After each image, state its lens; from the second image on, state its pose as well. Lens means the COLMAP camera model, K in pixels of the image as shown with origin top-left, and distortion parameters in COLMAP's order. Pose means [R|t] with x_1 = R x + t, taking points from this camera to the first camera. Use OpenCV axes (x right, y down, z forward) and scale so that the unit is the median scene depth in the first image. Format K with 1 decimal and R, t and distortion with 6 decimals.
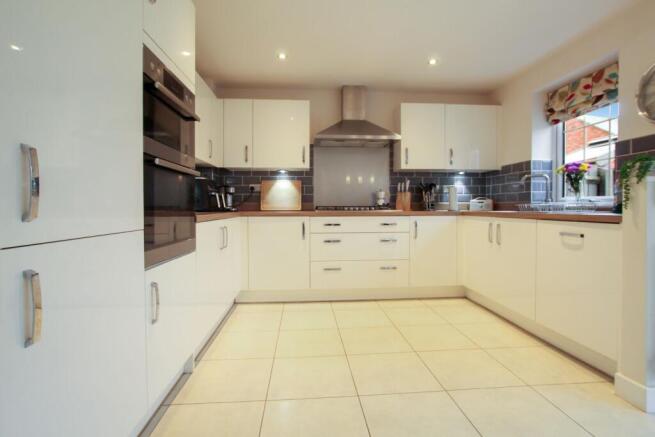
lens RADIAL K [[331.2, 0, 324.6], [0, 331.2, 214.5], [0, 0, 1]] dist [-0.029758, 0.007078]
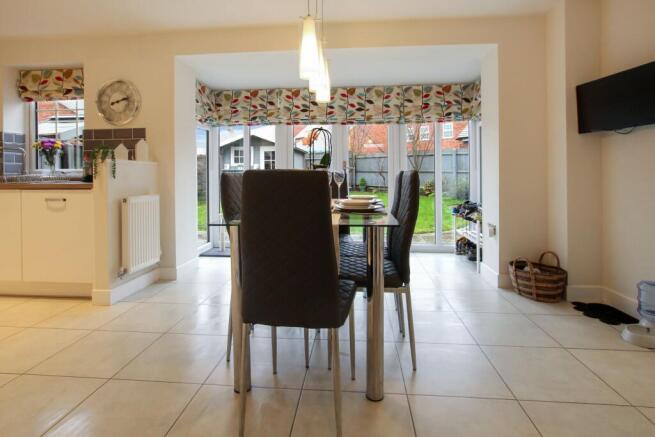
lens RADIAL K [[331.2, 0, 328.7], [0, 331.2, 176.6], [0, 0, 1]] dist [-0.029758, 0.007078]
pose [[0.167385, -0.008721, 0.985853, -0.176767], [0.029234, 0.999565, 0.003879, -0.001493], [-0.985458, 0.028171, 0.167567, -0.149326]]
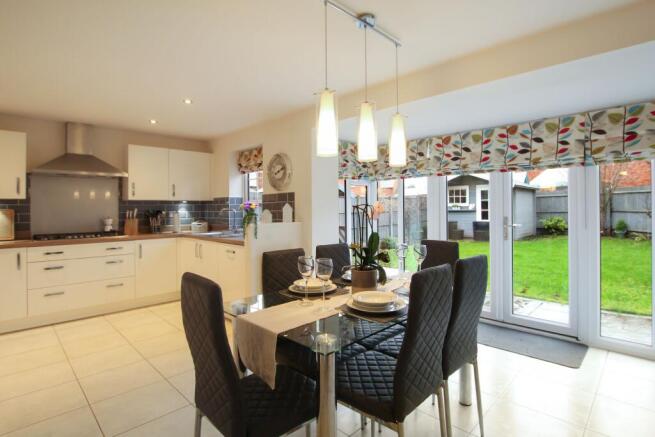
lens RADIAL K [[331.2, 0, 334.2], [0, 331.2, 207.6], [0, 0, 1]] dist [-0.029758, 0.007078]
pose [[0.746238, -0.000143, 0.665679, -0.000758], [0.024060, 0.999352, -0.026758, -0.062794], [-0.665244, 0.035984, 0.745758, -0.385856]]
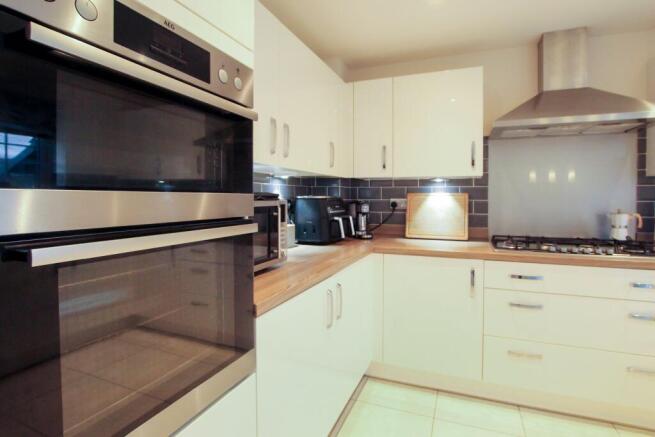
lens RADIAL K [[331.2, 0, 344.6], [0, 331.2, 201.8], [0, 0, 1]] dist [-0.029758, 0.007078]
pose [[0.915842, 0.006660, -0.401483, -0.035035], [-0.007138, 0.999974, 0.000306, -0.091161], [0.401475, 0.002586, 0.915866, 0.335196]]
